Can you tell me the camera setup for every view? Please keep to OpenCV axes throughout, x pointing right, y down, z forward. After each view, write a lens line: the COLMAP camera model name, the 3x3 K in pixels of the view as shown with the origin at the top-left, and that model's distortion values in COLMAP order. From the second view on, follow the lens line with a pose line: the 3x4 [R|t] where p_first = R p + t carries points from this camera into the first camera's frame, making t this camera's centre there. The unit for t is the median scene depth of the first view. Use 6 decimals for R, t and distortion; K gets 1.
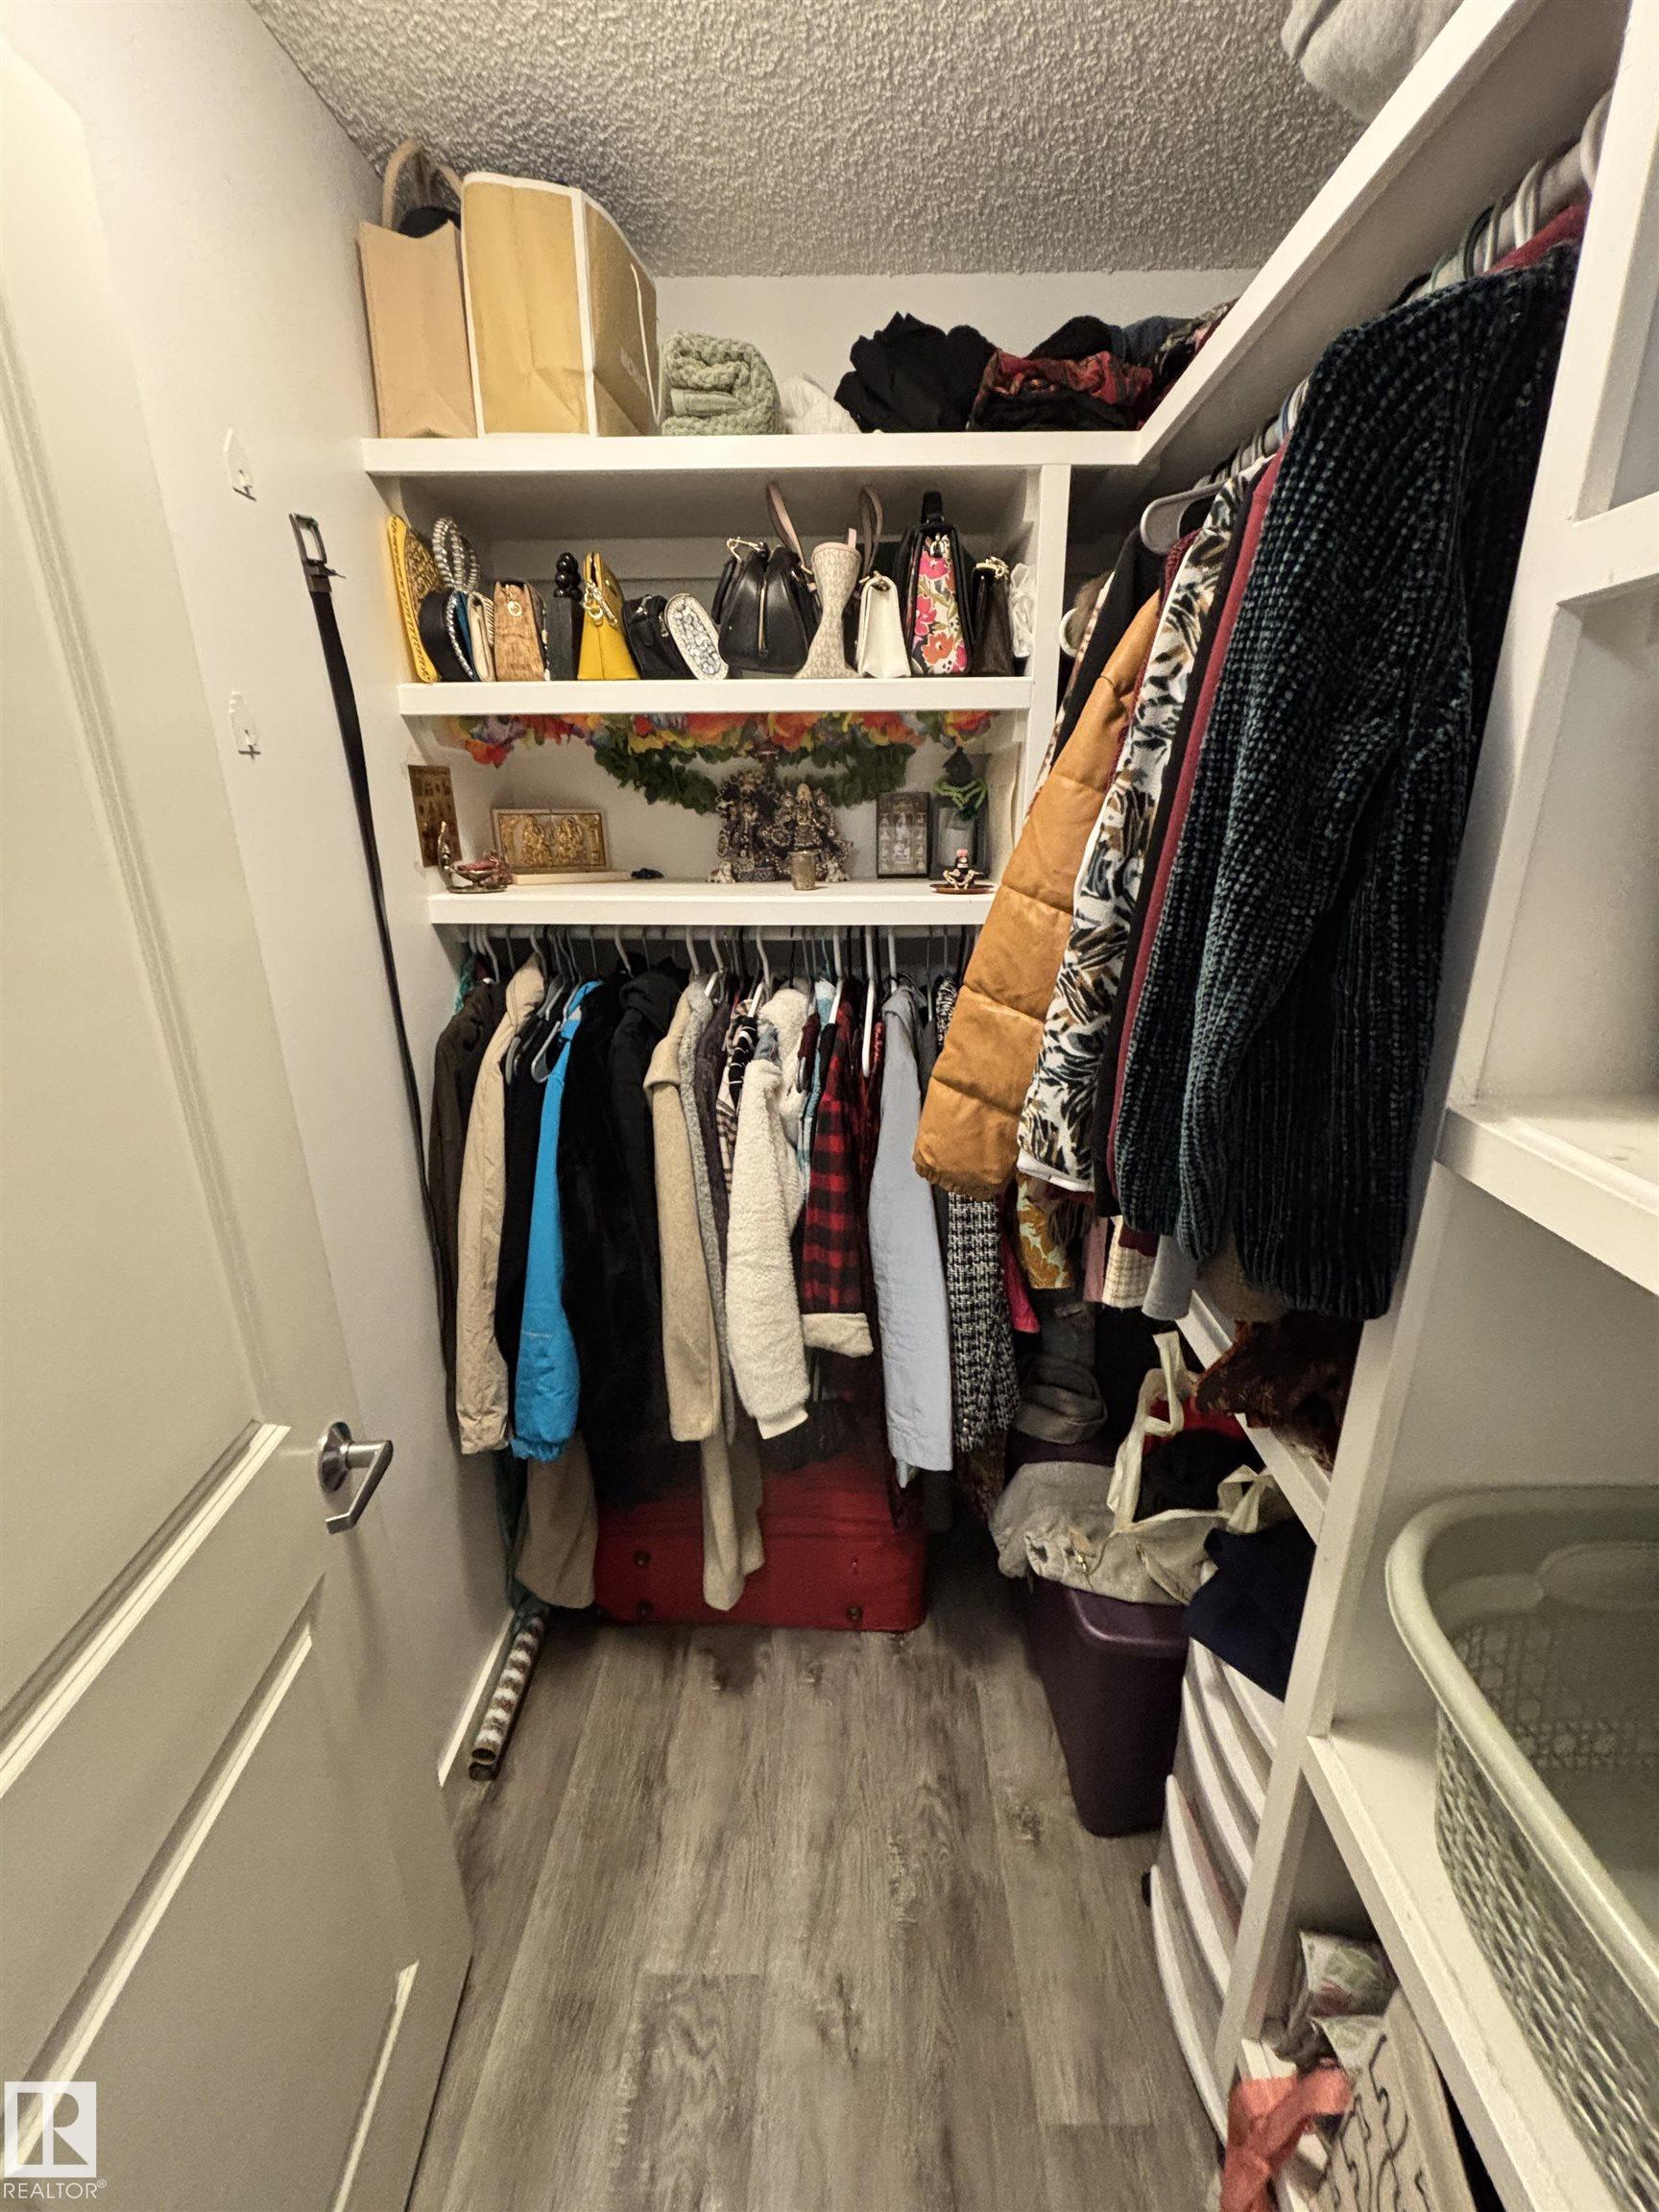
lens RADIAL K [[896.4, 0, 821.2], [0, 896.4, 1105.1], [0, 0, 1]] dist [0.003335, -0.002228]
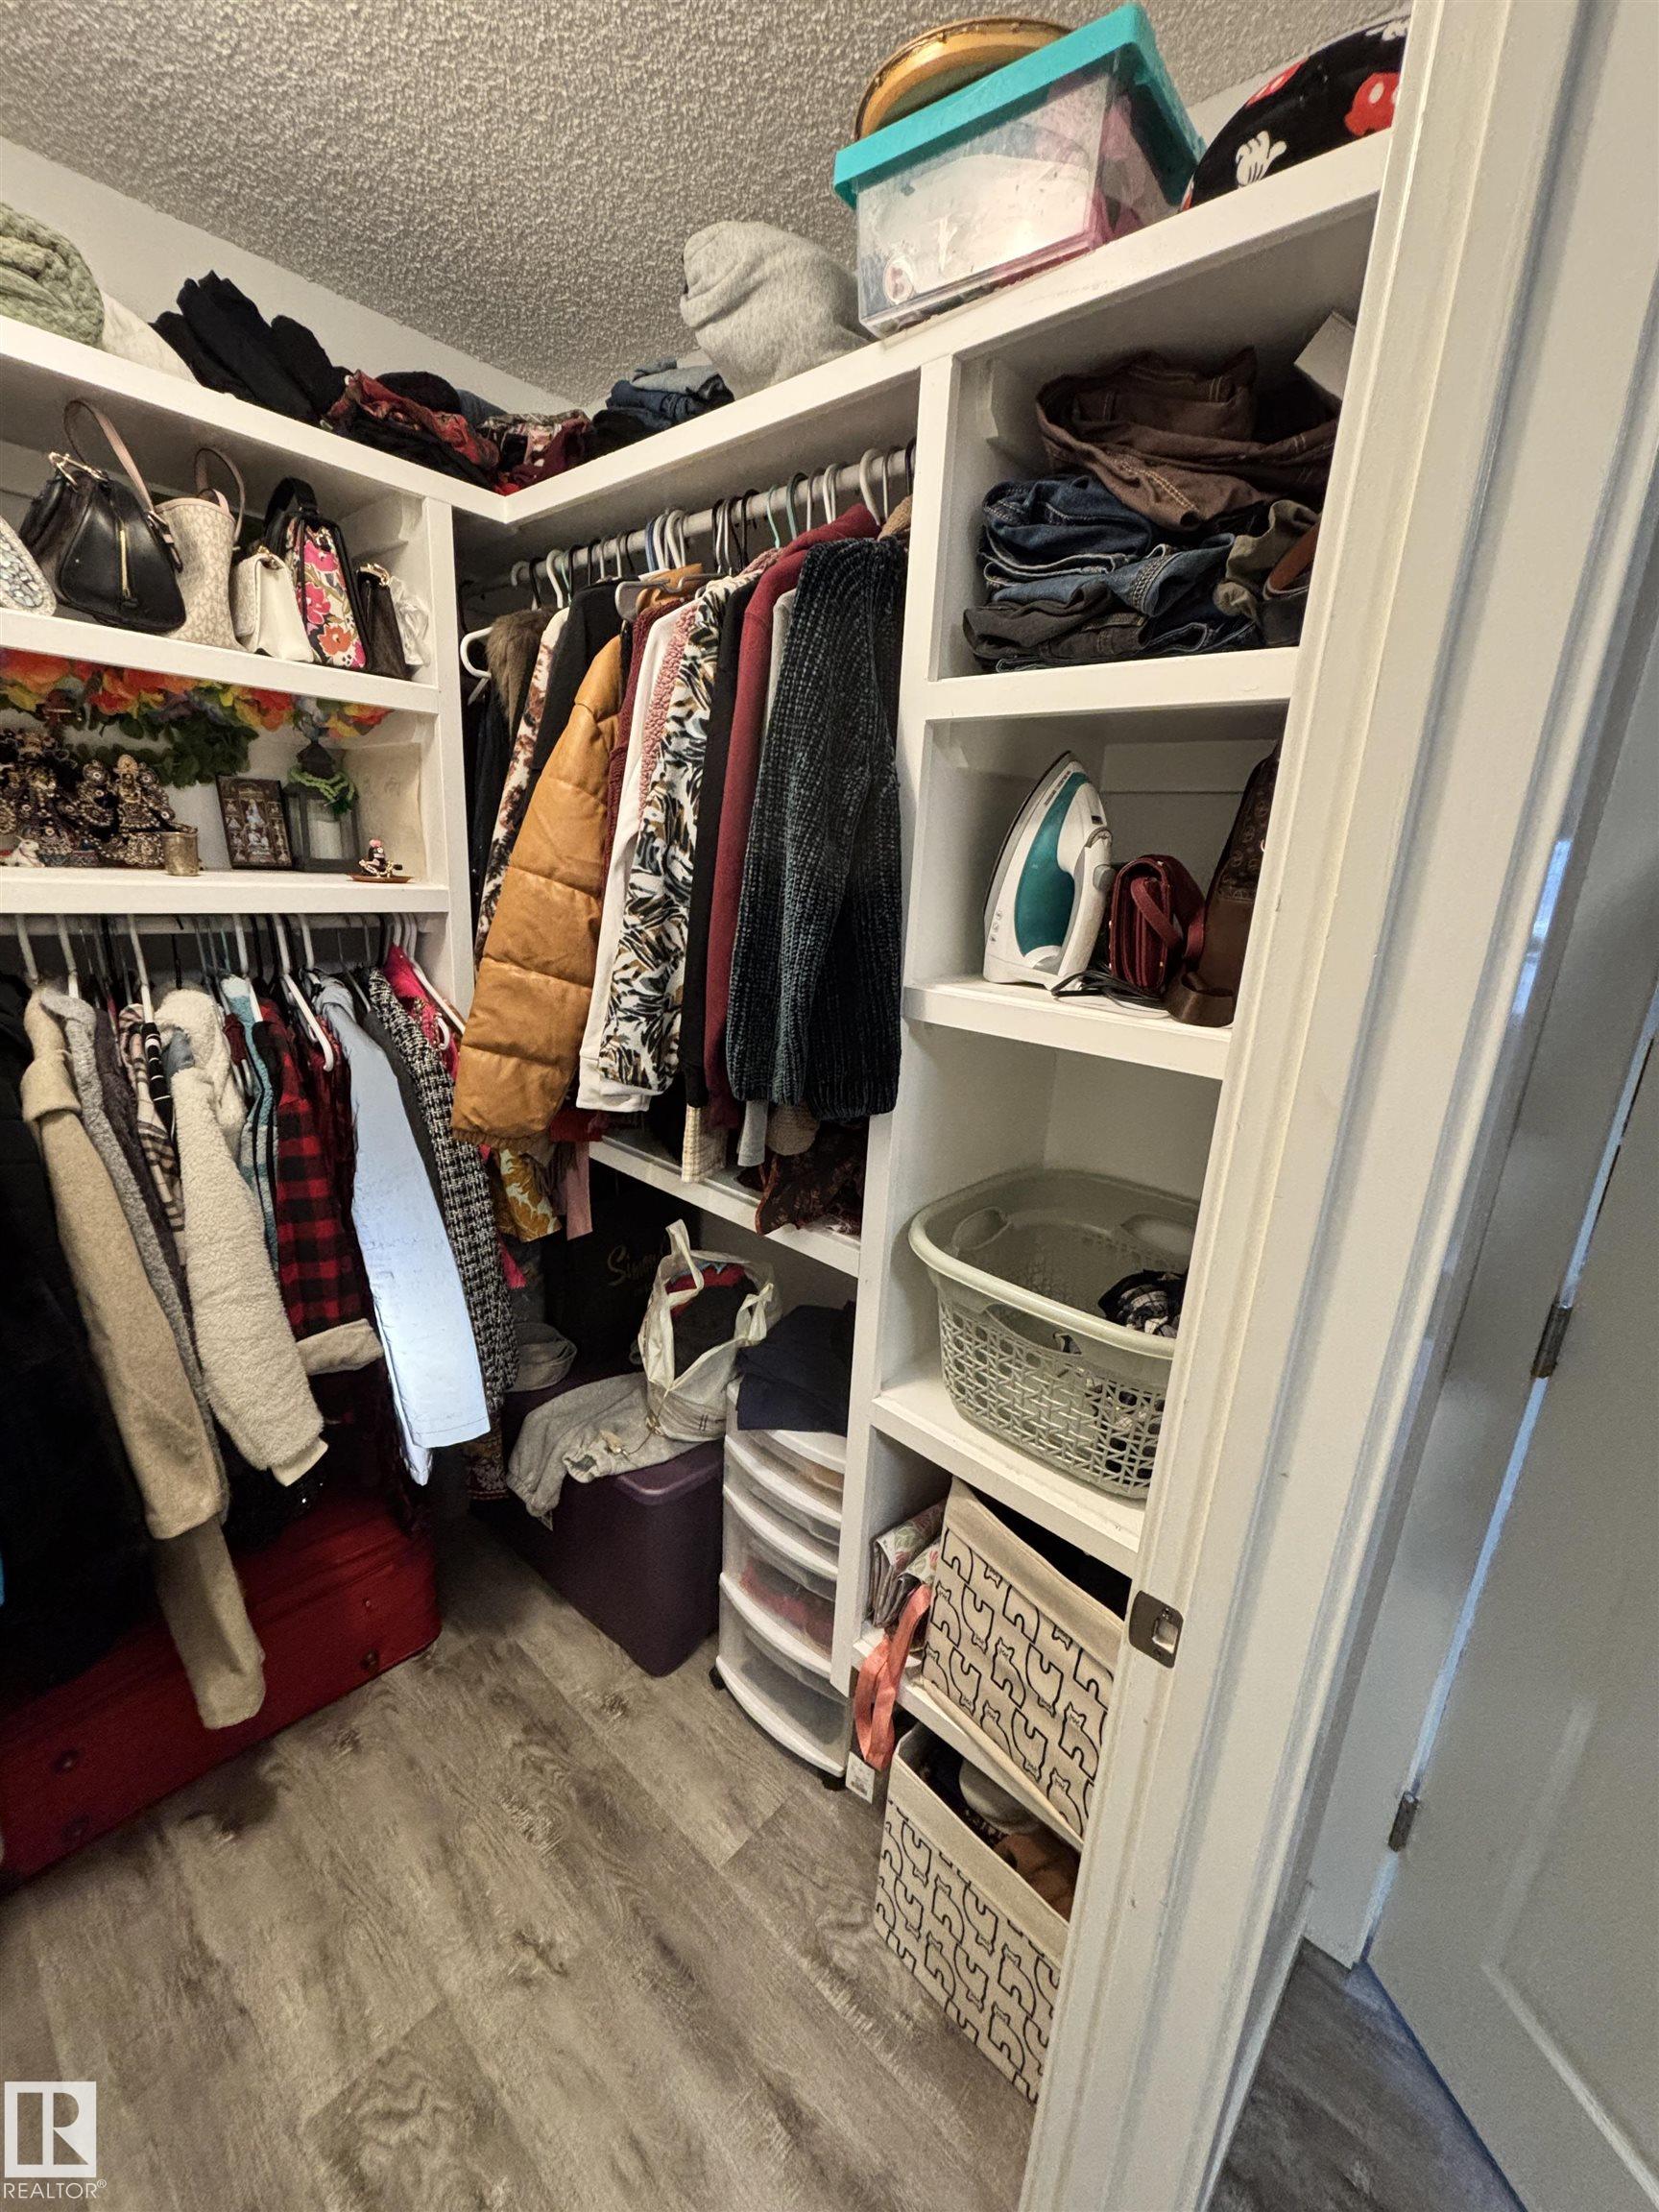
lens RADIAL K [[896.4, 0, 832.2], [0, 896.4, 1104.4], [0, 0, 1]] dist [0.003335, -0.002228]
pose [[0.653005, -0.155955, 0.741122, -0.332422], [0.175086, 0.983146, 0.052616, 0.049465], [-0.736838, 0.095401, 0.669305, -0.035367]]
